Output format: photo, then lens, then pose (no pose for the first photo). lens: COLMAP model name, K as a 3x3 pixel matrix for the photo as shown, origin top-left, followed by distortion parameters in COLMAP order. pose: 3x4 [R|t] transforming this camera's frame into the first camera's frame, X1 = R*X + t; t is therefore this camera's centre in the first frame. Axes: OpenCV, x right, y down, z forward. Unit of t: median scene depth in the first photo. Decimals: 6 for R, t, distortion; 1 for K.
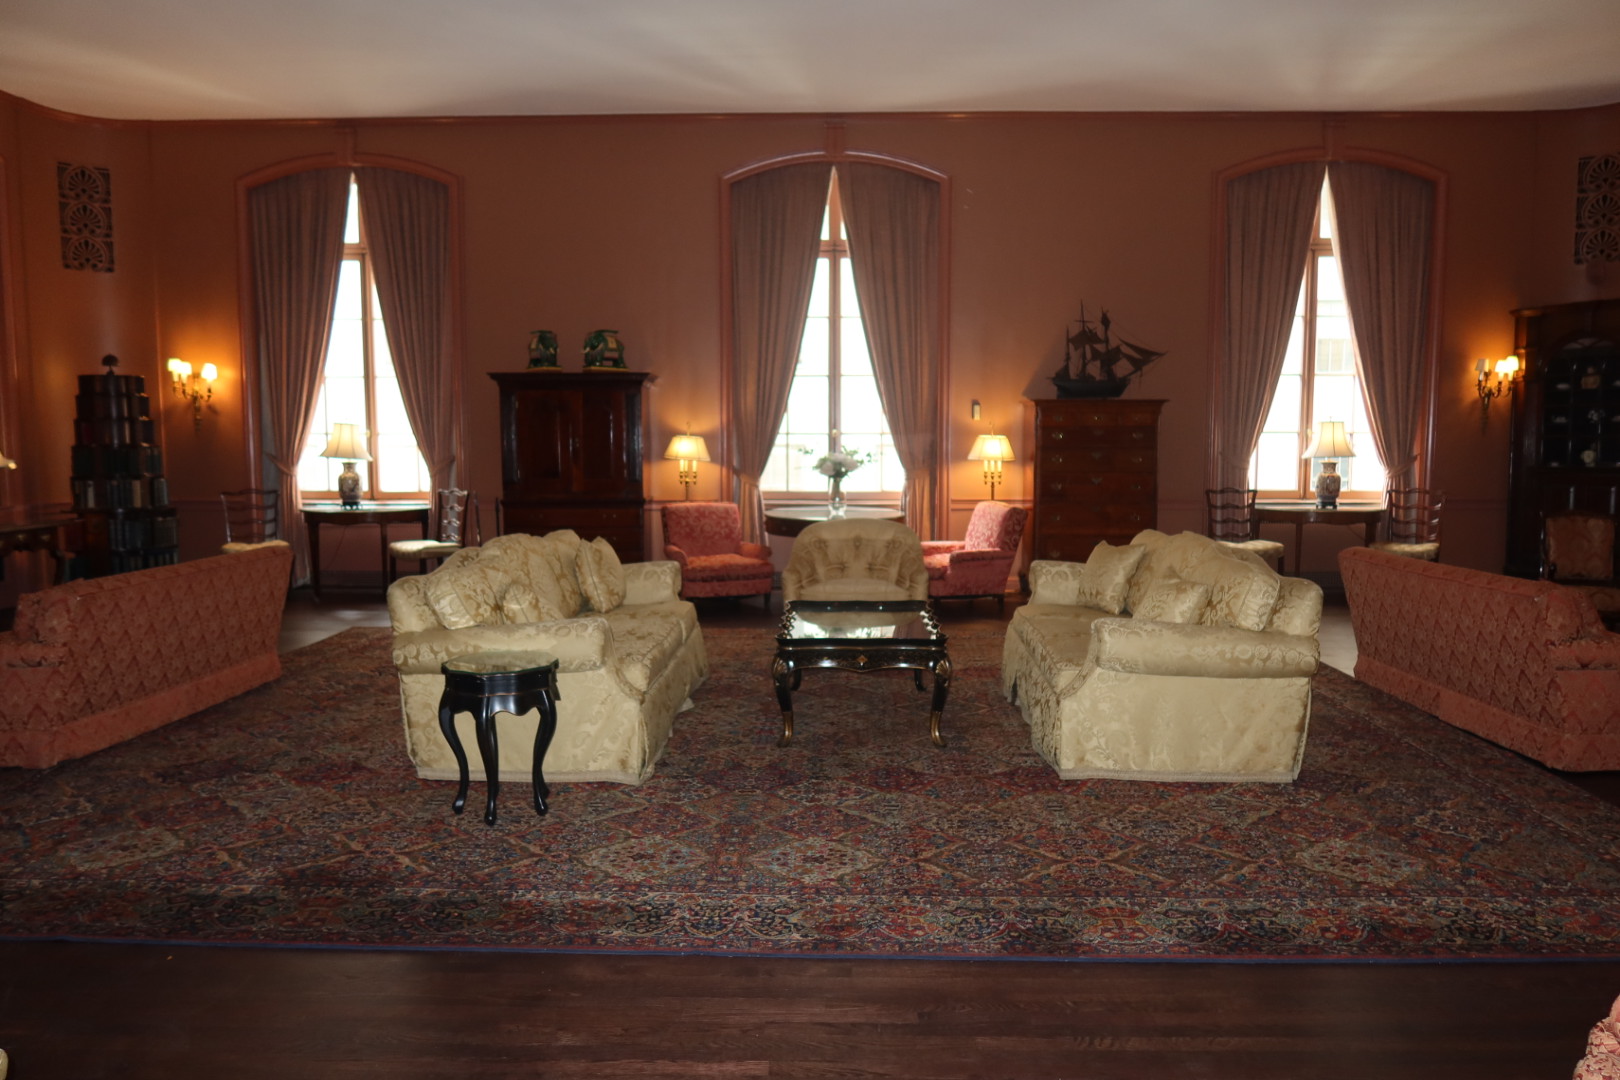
lens RADIAL K [[1108.2, 0, 807.7], [0, 1108.2, 544.5], [0, 0, 1]] dist [-0.032068, 0.007754]
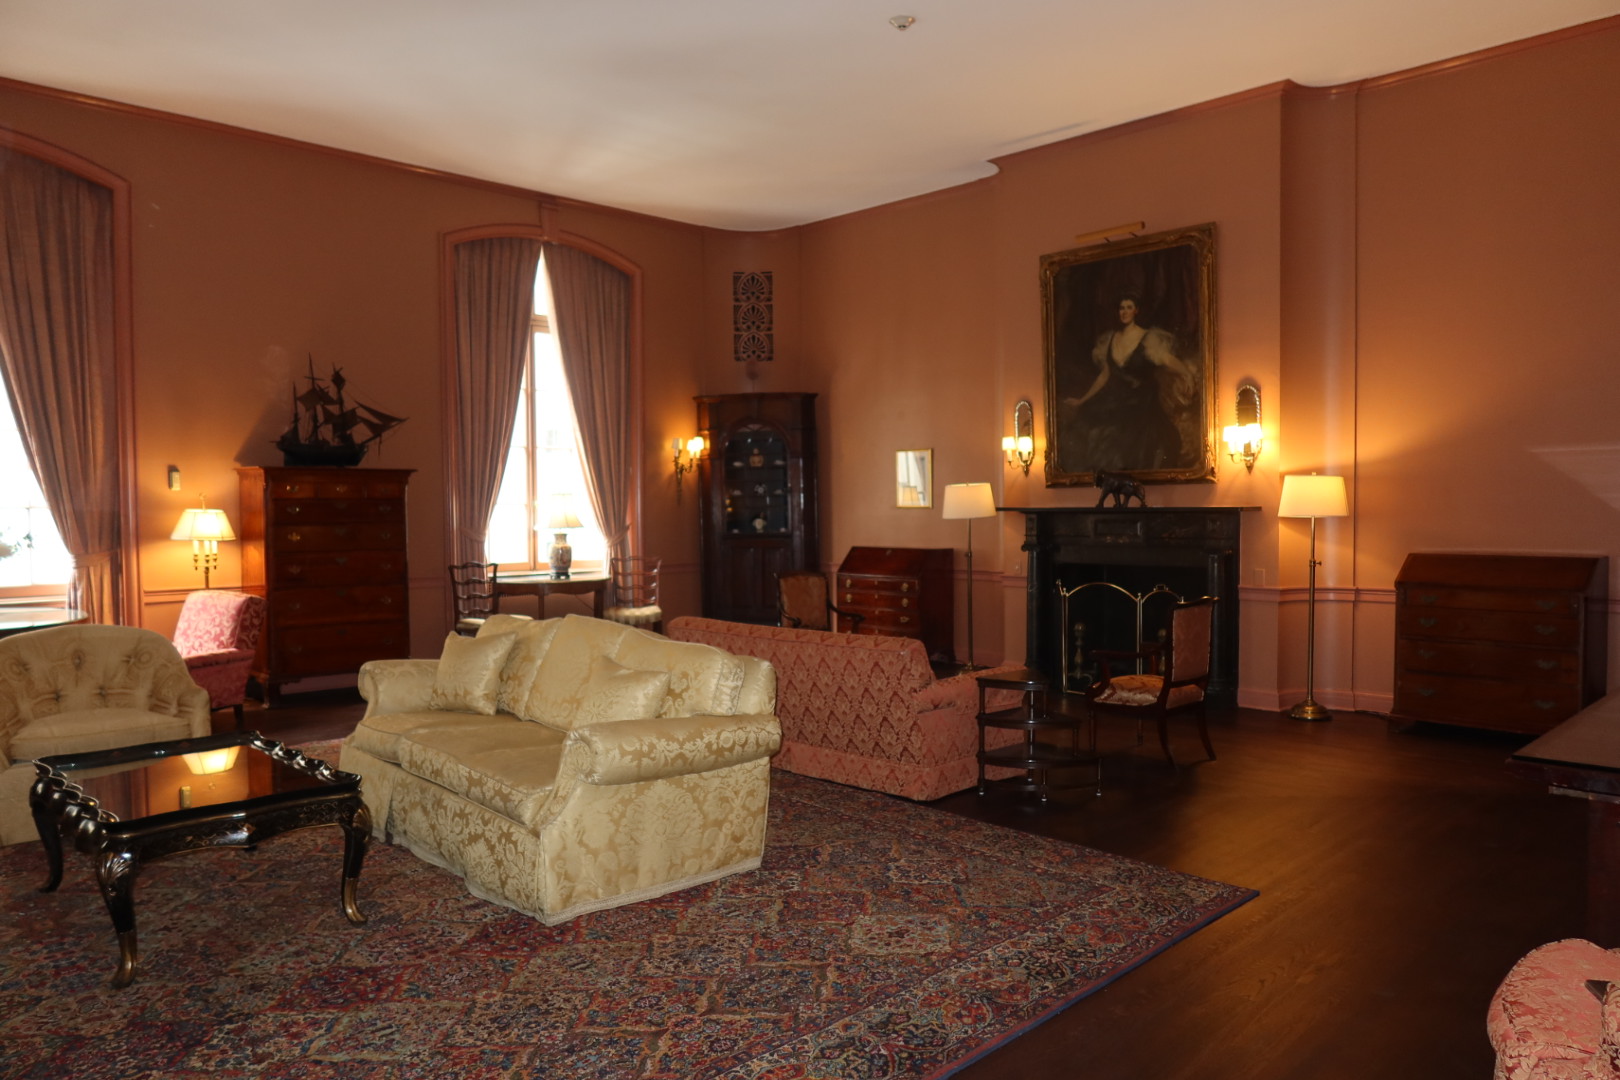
lens RADIAL K [[1108.2, 0, 807.7], [0, 1108.2, 544.5], [0, 0, 1]] dist [-0.032068, 0.007754]
pose [[0.695886, -0.027105, 0.717640, -0.105328], [0.071965, 0.996889, -0.032132, -0.015484], [-0.714537, 0.074005, 0.695672, 0.127248]]
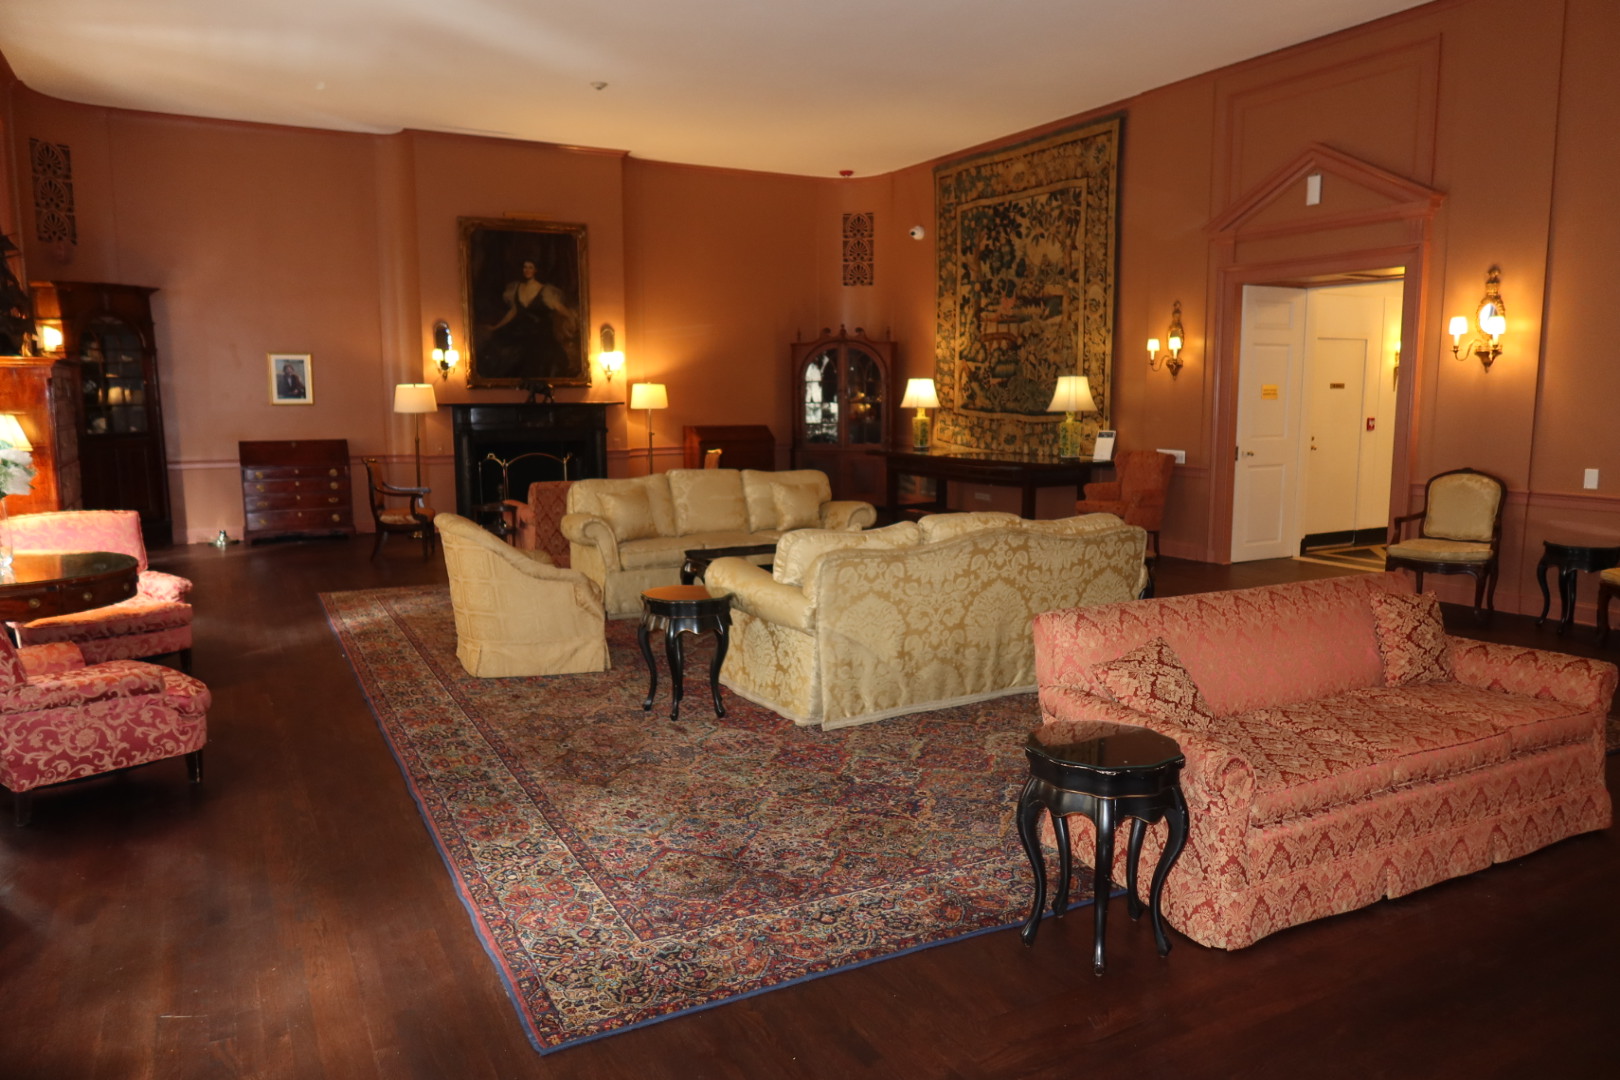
lens RADIAL K [[1108.2, 0, 807.7], [0, 1108.2, 544.5], [0, 0, 1]] dist [-0.032068, 0.007754]
pose [[-0.494528, -0.118535, 0.861041, -0.630289], [0.082948, 0.979699, 0.182510, -0.106792], [-0.865194, 0.161678, -0.474657, 0.956827]]
